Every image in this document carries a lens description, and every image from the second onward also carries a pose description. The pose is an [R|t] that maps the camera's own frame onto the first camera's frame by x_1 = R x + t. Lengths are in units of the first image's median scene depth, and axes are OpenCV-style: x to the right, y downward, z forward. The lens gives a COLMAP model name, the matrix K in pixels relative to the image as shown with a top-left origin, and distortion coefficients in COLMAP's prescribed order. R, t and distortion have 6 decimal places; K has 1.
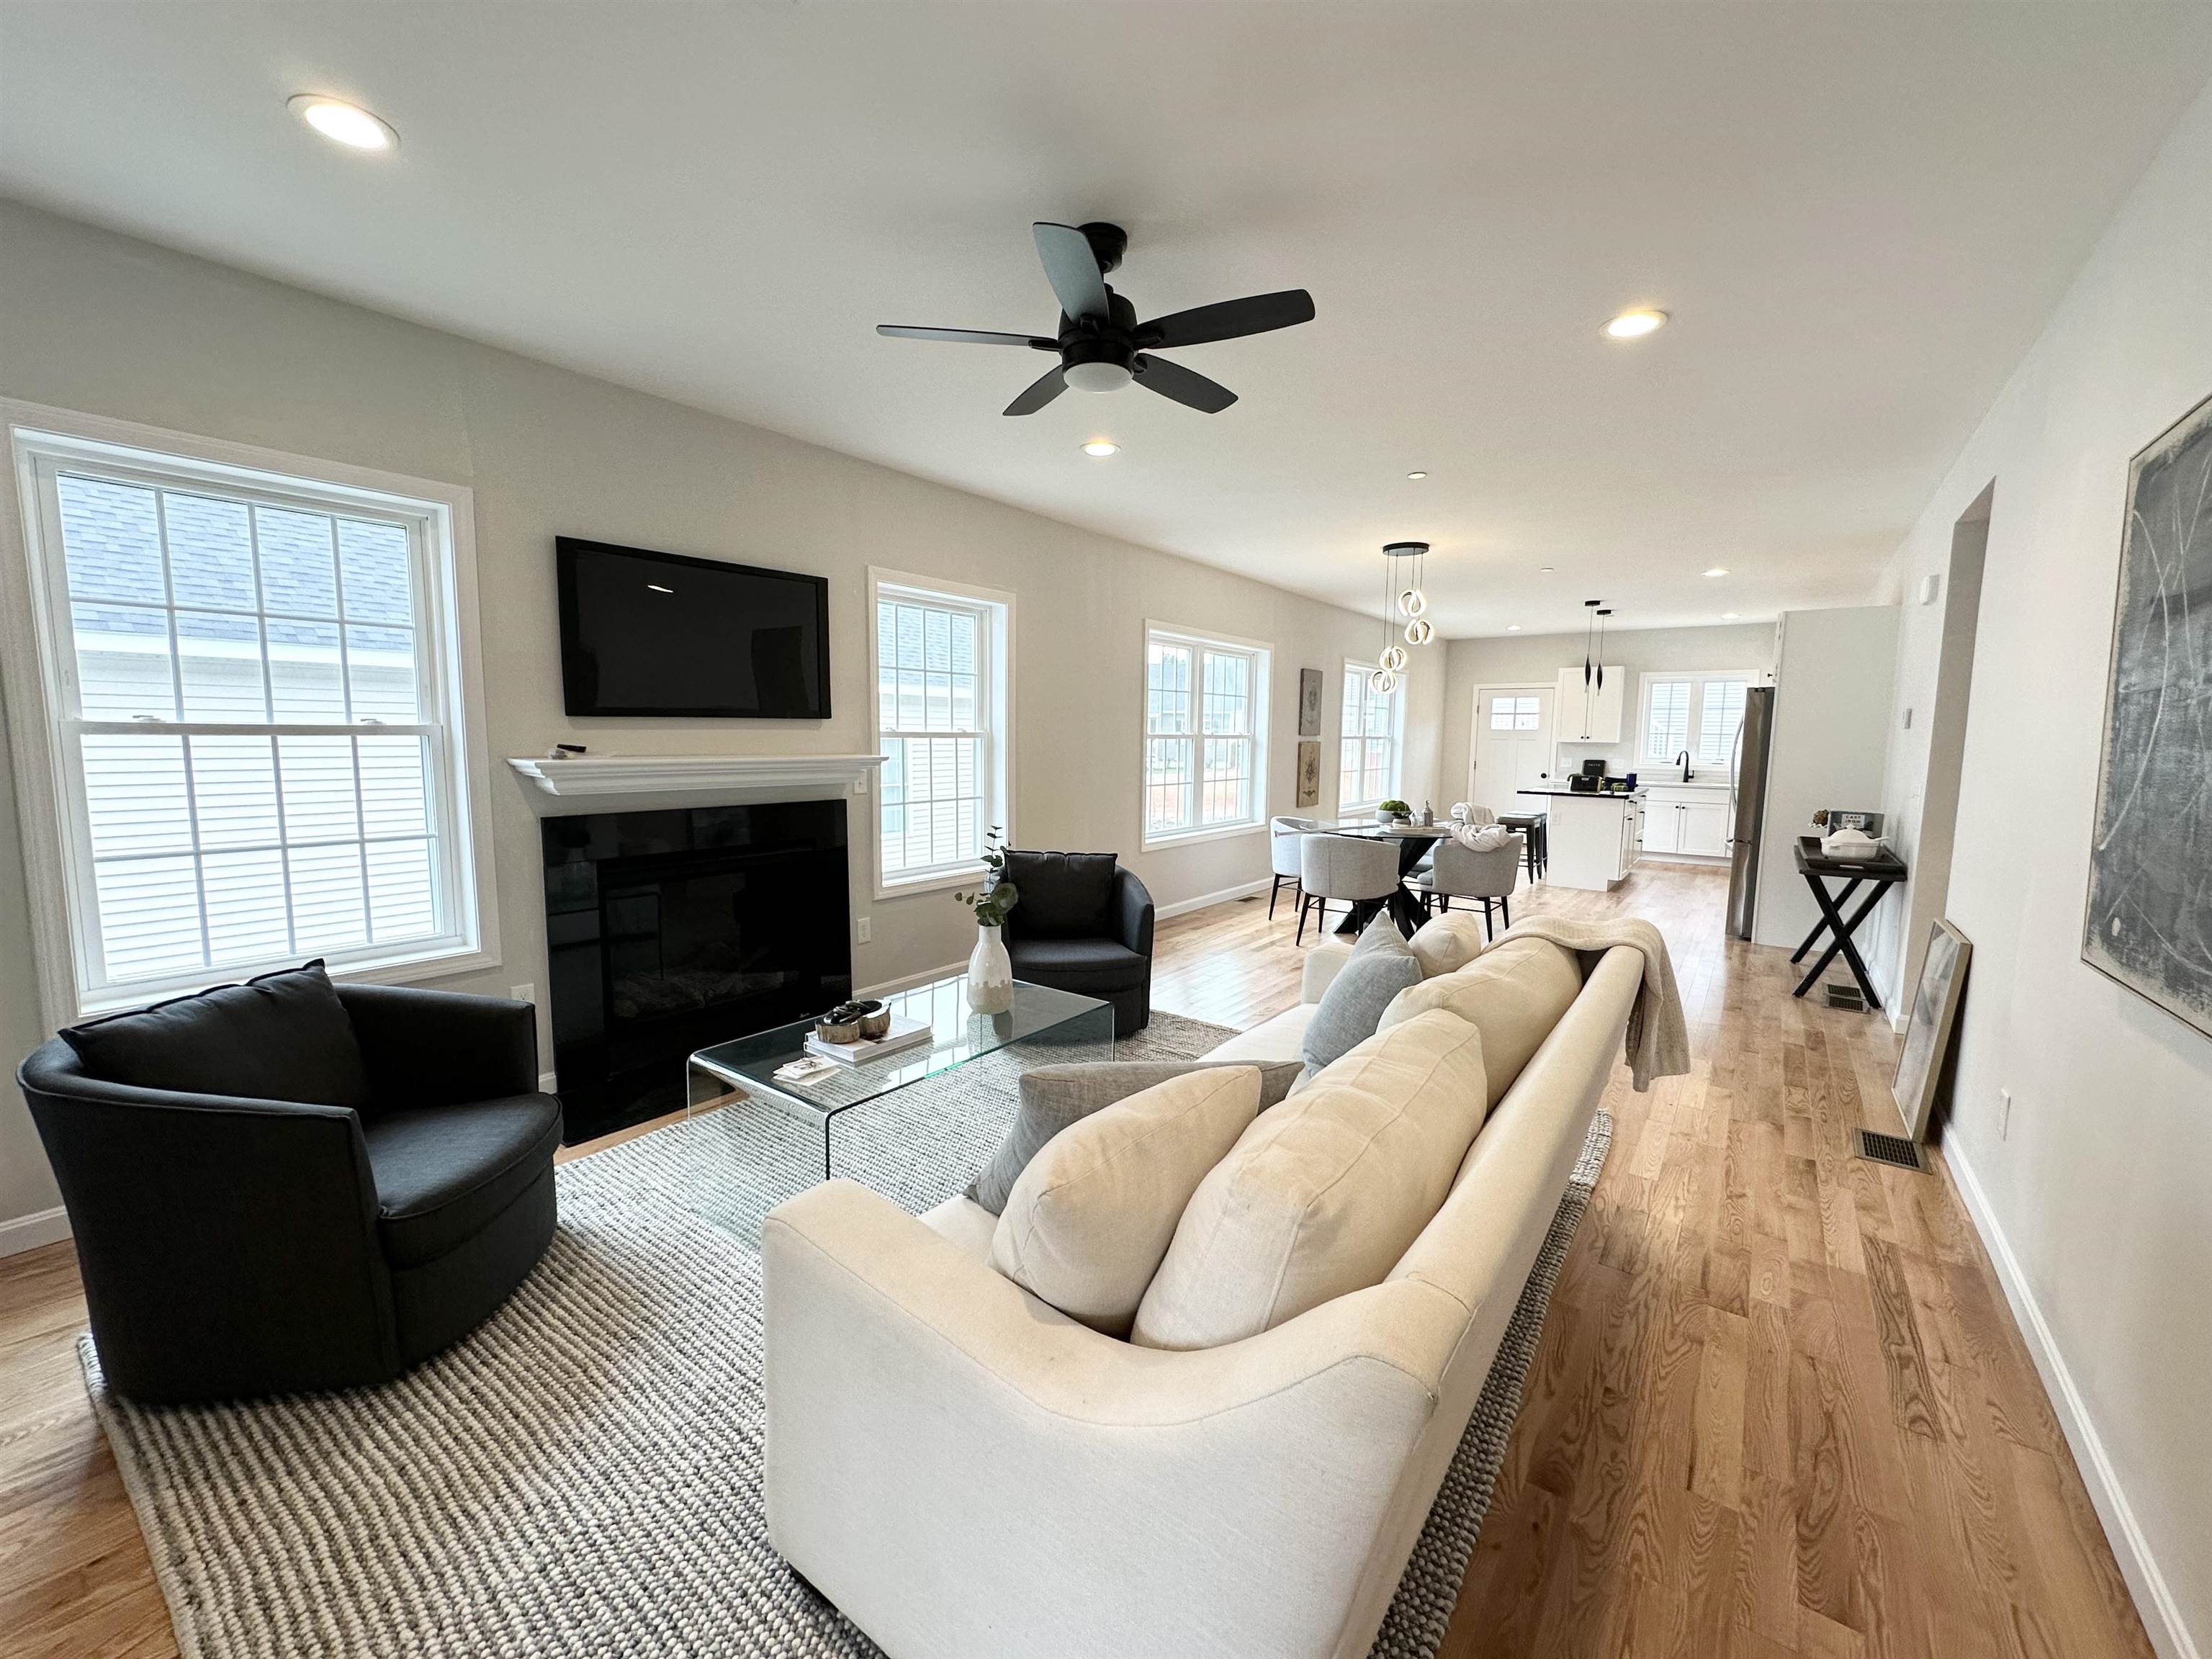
lens RADIAL K [[880.8, 0, 1106.0], [0, 880.8, 829.5], [0, 0, 1]] dist [-0.002486, 0.000343]
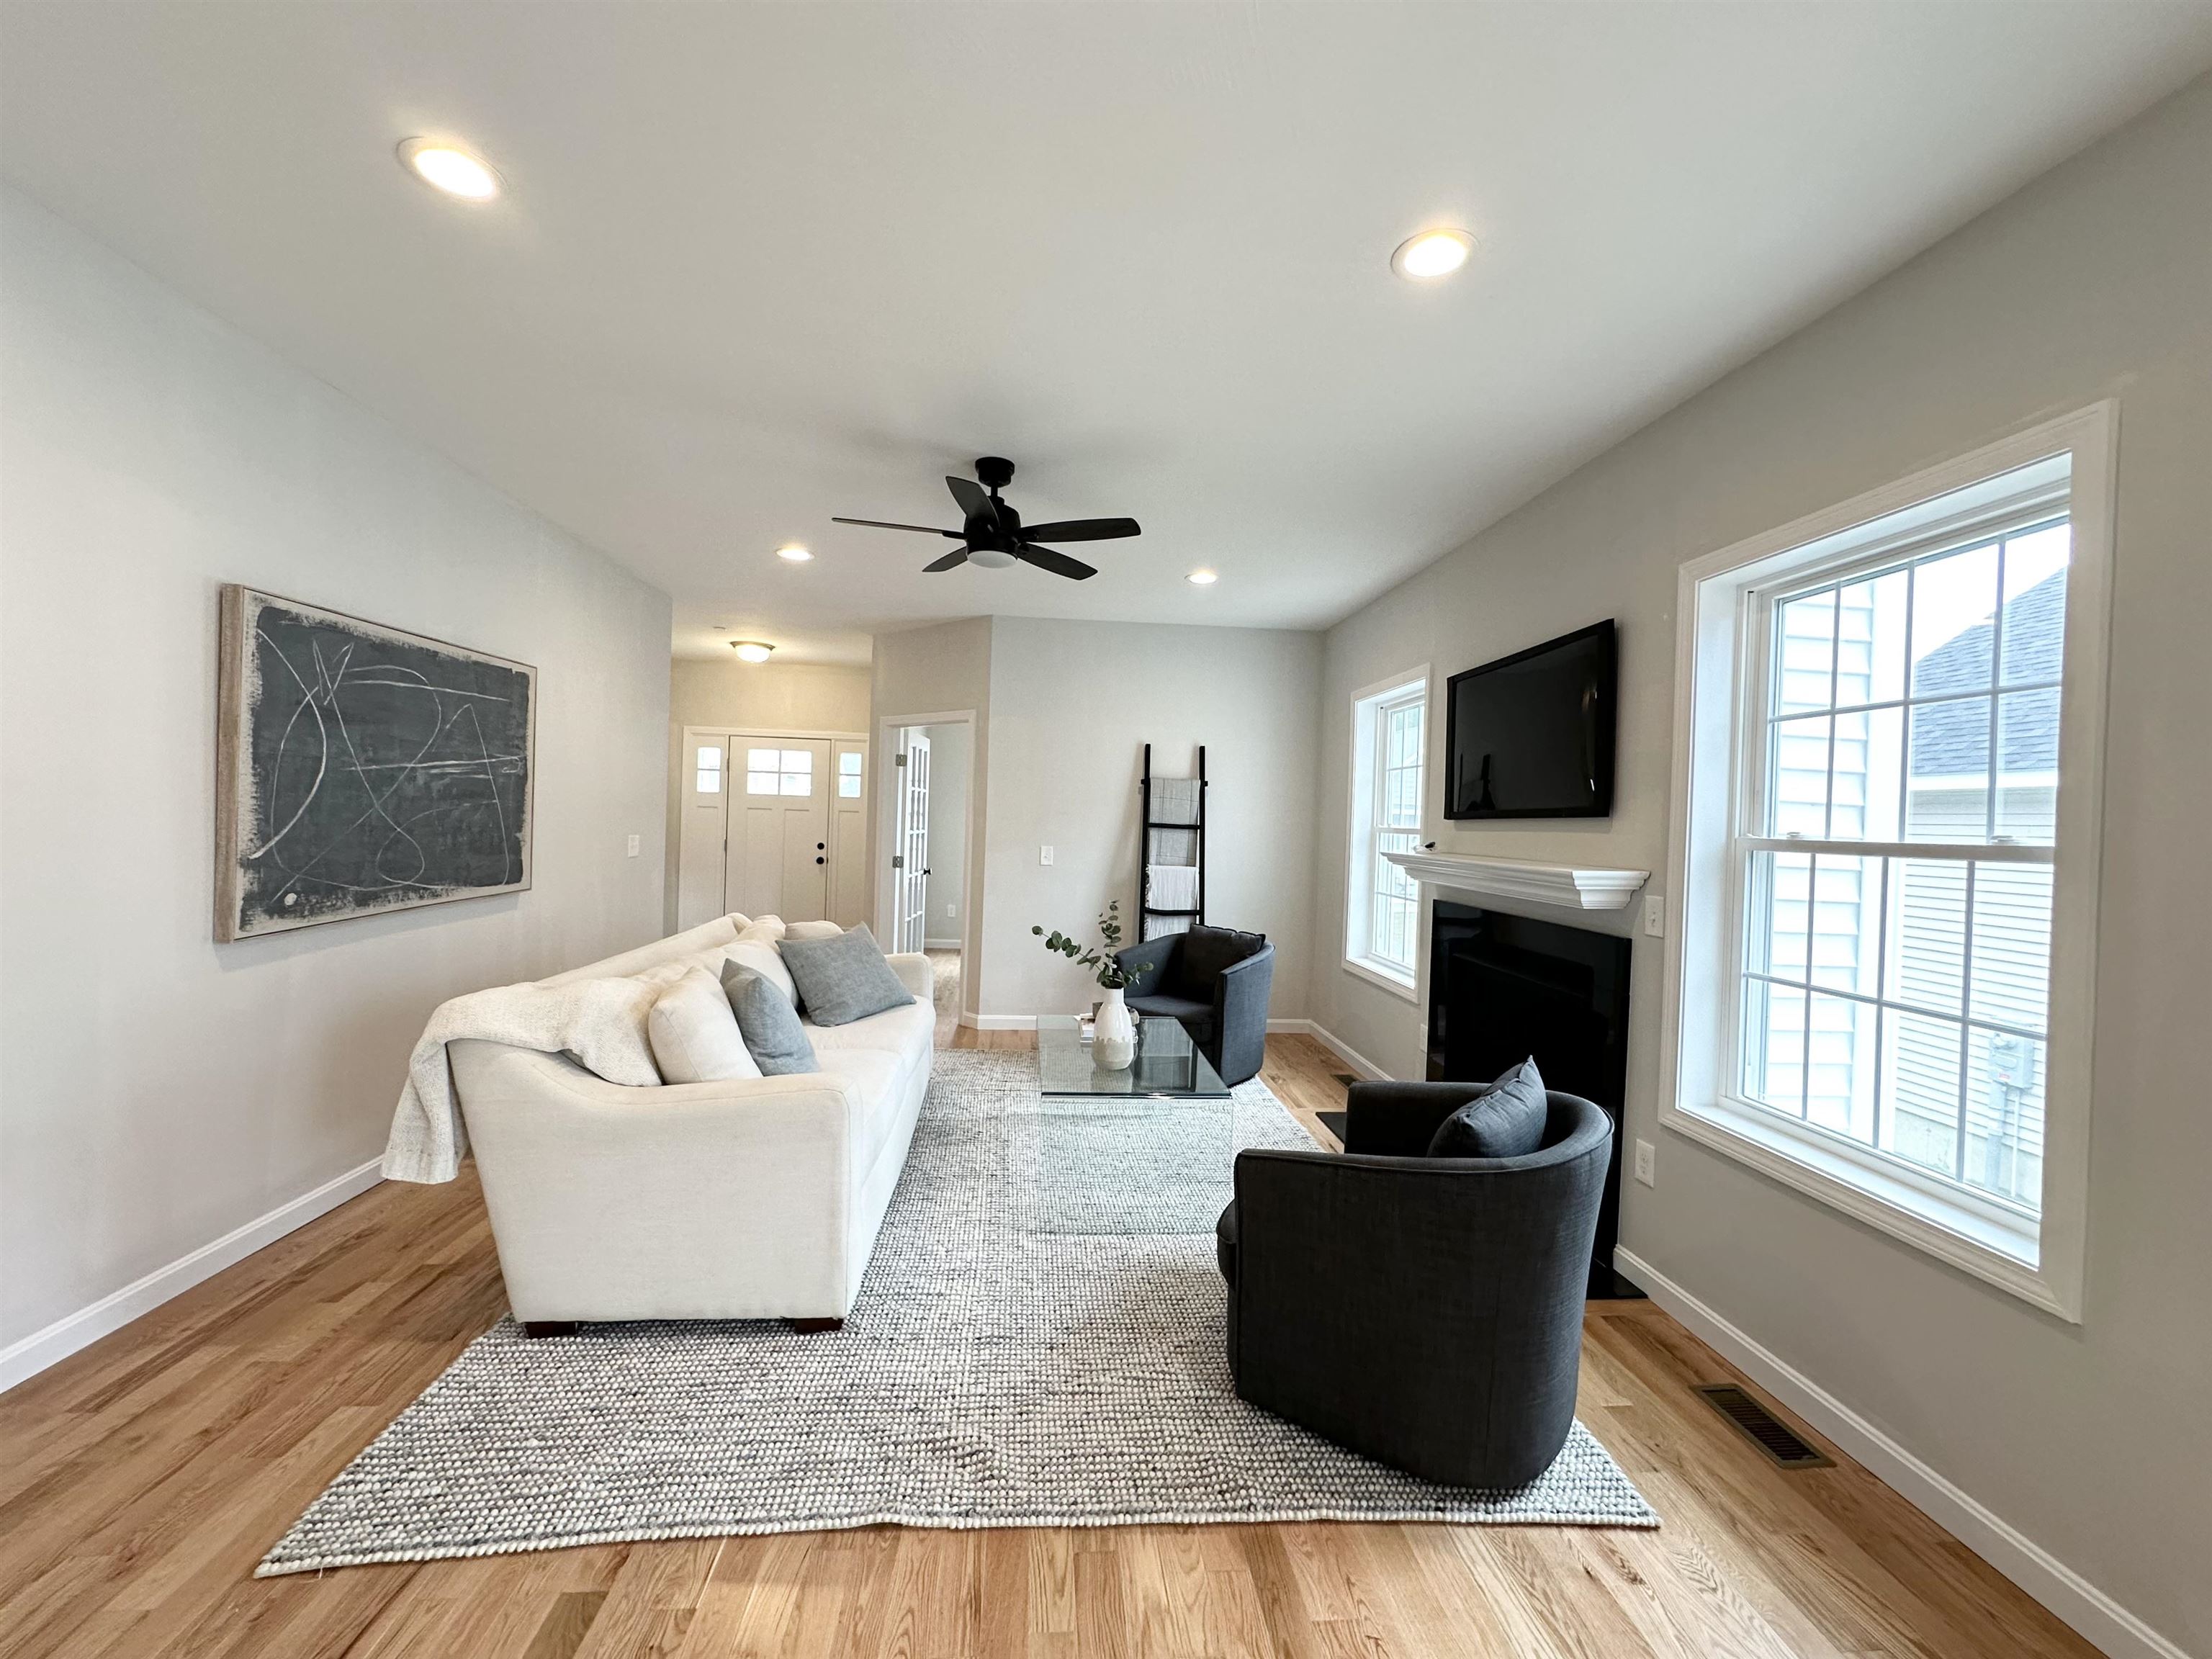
lens RADIAL K [[880.8, 0, 1106.0], [0, 880.8, 829.5], [0, 0, 1]] dist [-0.002486, 0.000343]
pose [[-0.744756, -0.030345, -0.666647, 0.568928], [-0.115238, 0.989807, 0.083685, -0.166669], [0.657312, 0.139148, -0.740661, 1.622284]]
